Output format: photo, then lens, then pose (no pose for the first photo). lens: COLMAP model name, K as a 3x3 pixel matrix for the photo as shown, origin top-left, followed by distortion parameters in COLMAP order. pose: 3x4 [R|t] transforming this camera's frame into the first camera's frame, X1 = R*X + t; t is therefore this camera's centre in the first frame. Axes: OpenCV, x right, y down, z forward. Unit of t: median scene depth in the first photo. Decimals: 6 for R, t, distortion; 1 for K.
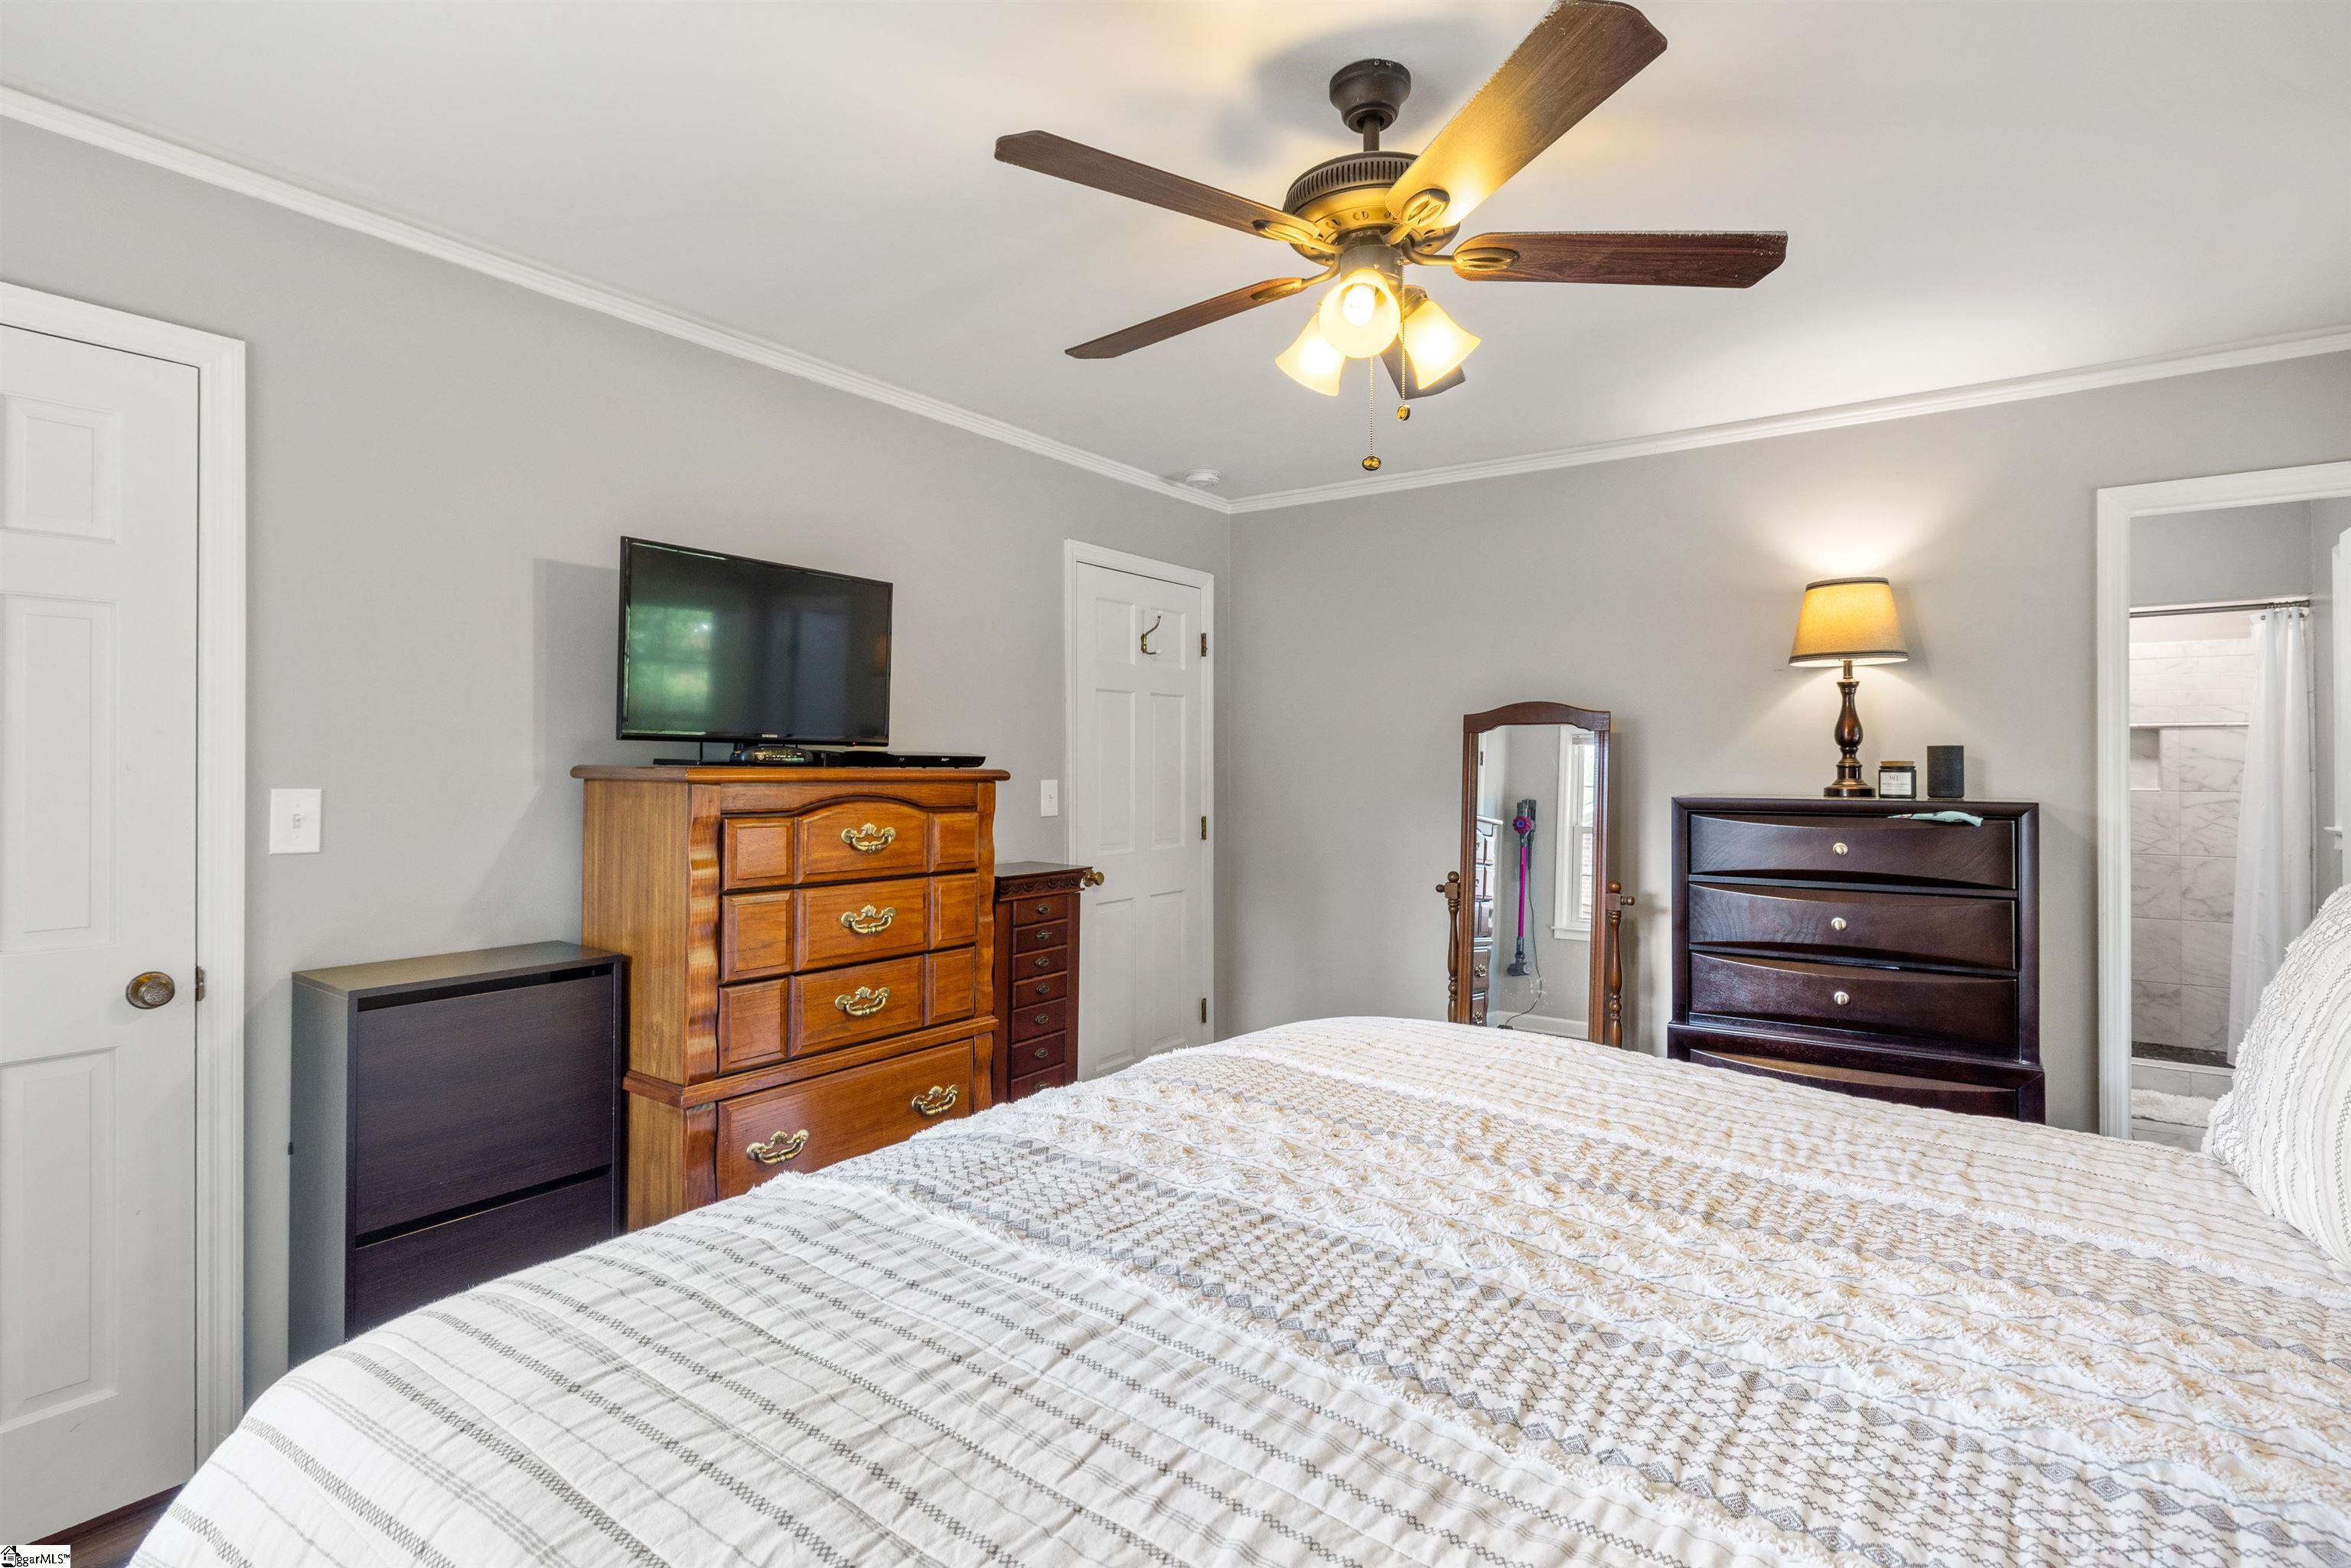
lens RADIAL K [[1129.5, 0, 1174.2], [0, 1129.5, 775.8], [0, 0, 1]] dist [-0.002181, -0.000447]
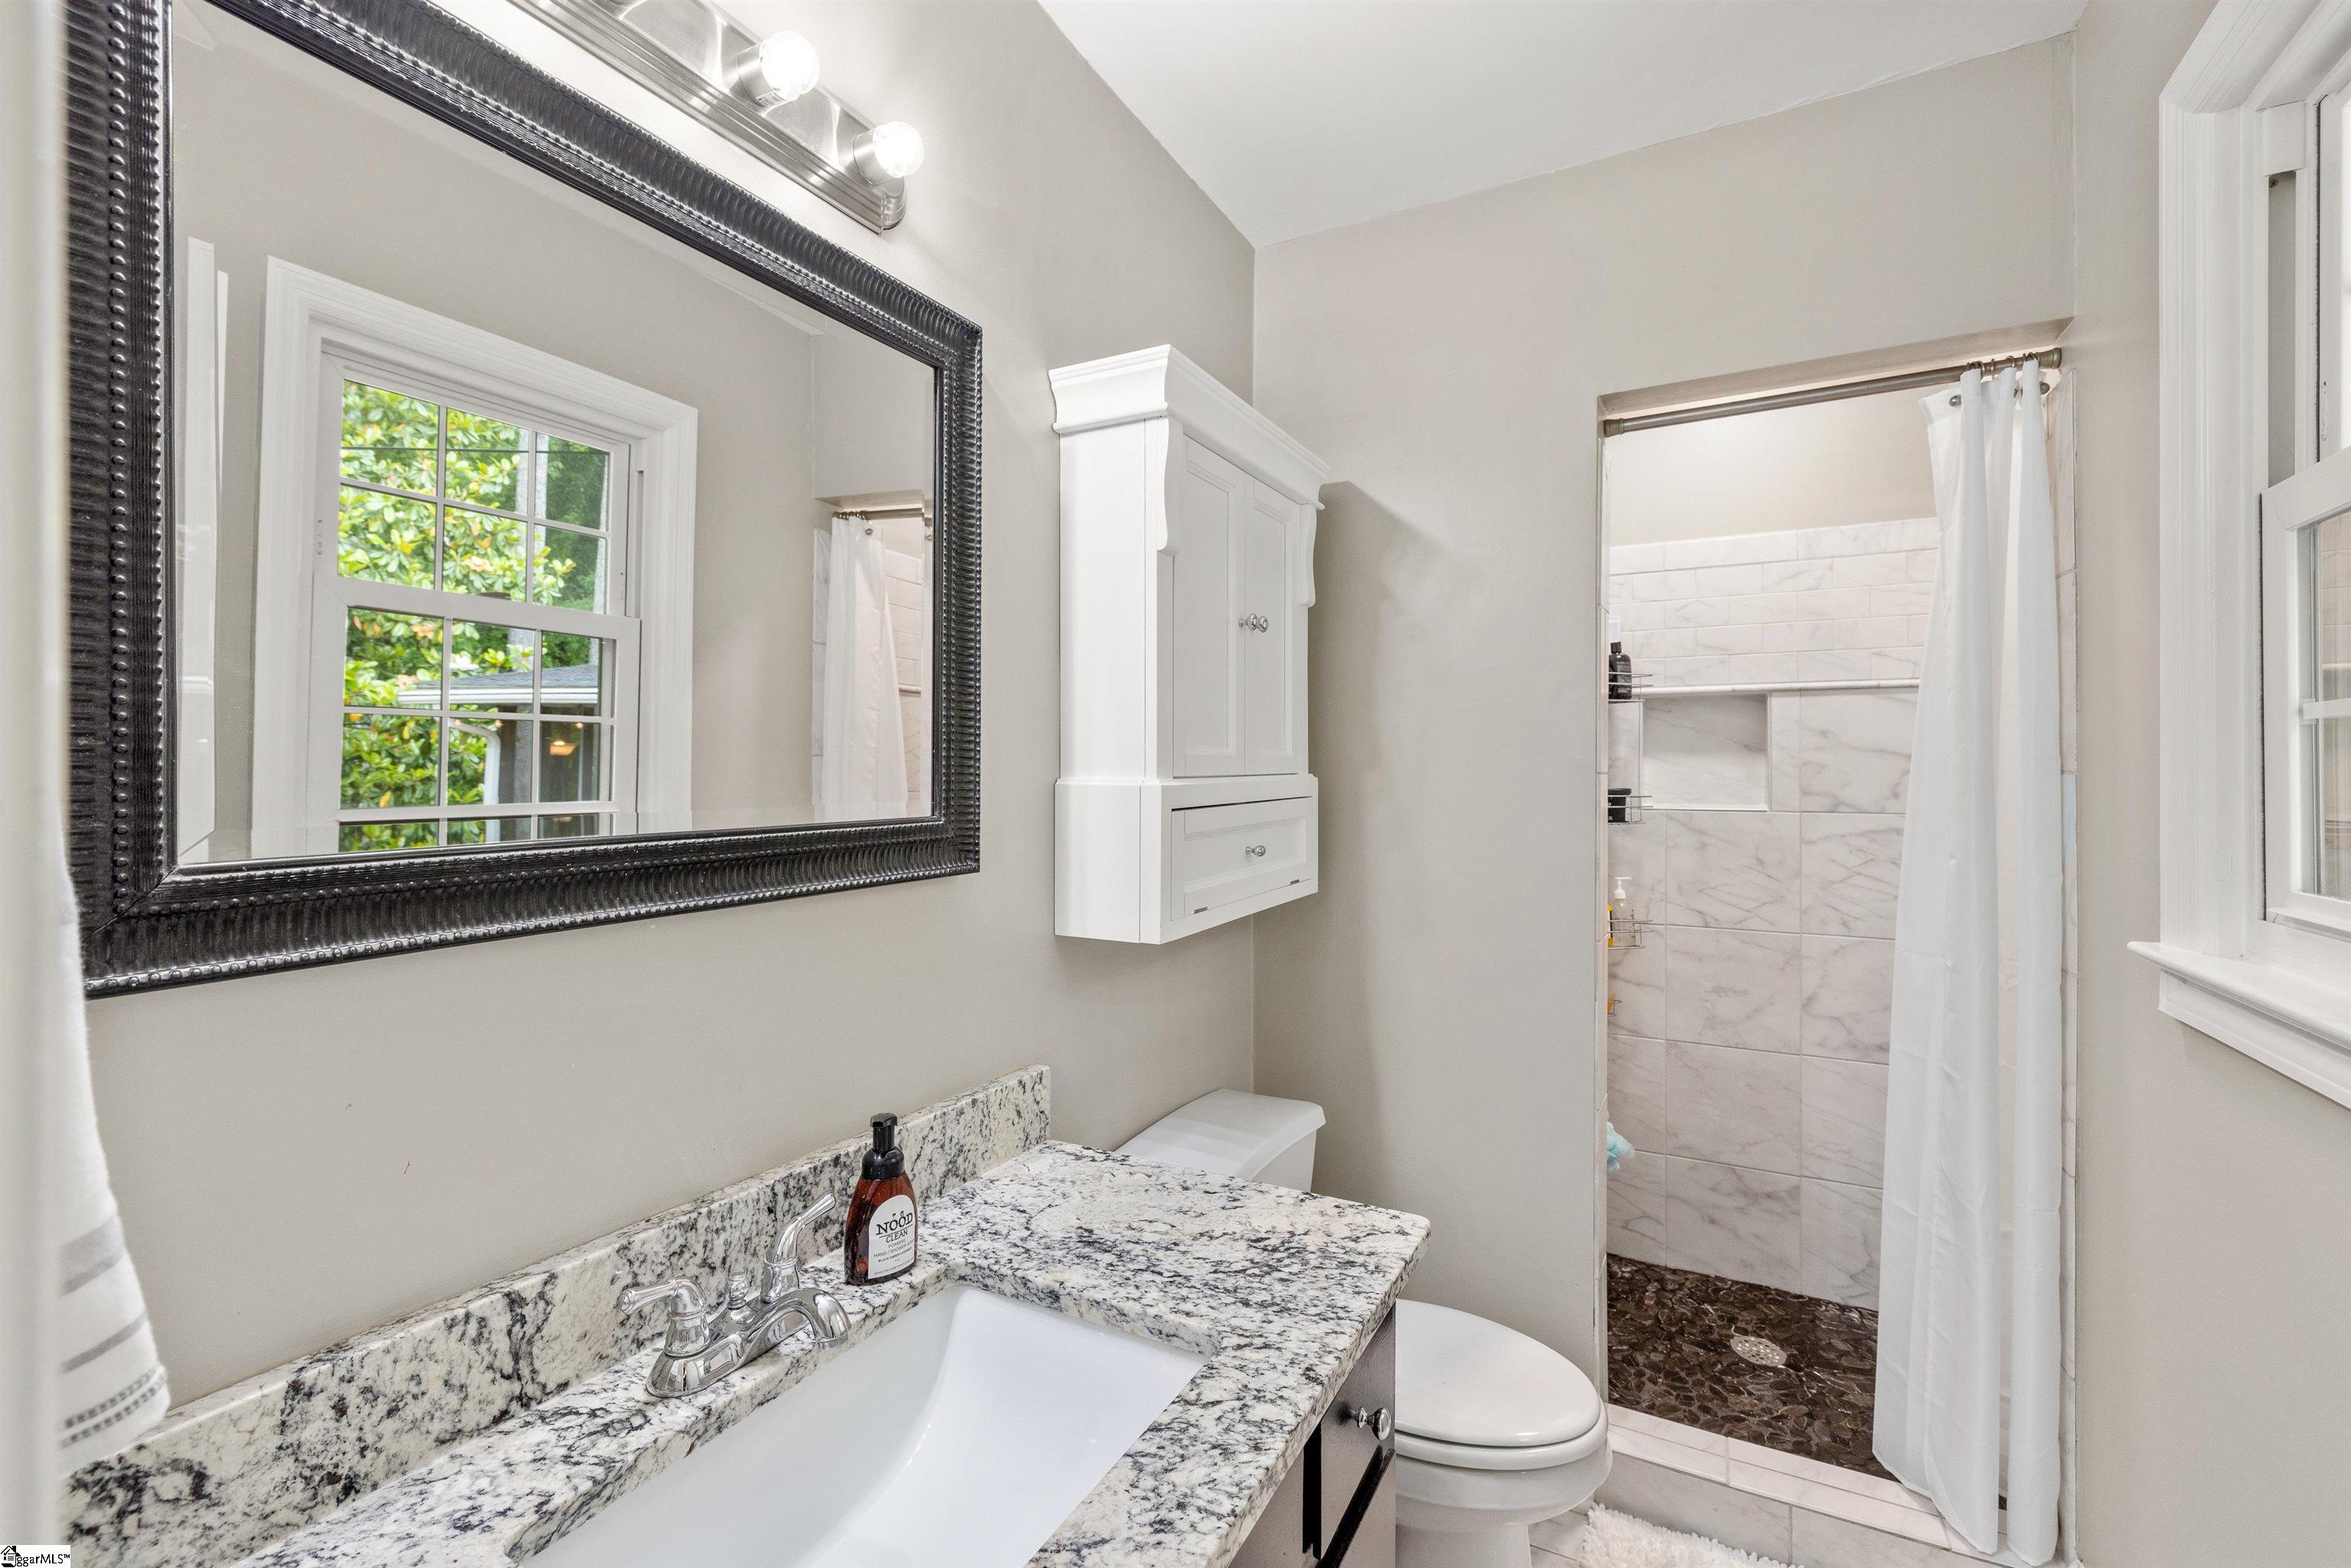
lens RADIAL K [[998.2, 0, 1179.5], [0, 998.2, 778.1], [0, 0, 1]] dist [0.001247, -0.000619]
pose [[0.991401, 0.005375, 0.130748, 0.542793], [-0.005435, 0.999985, 0.000099, -0.000672], [-0.130745, -0.000809, 0.991416, 0.574360]]
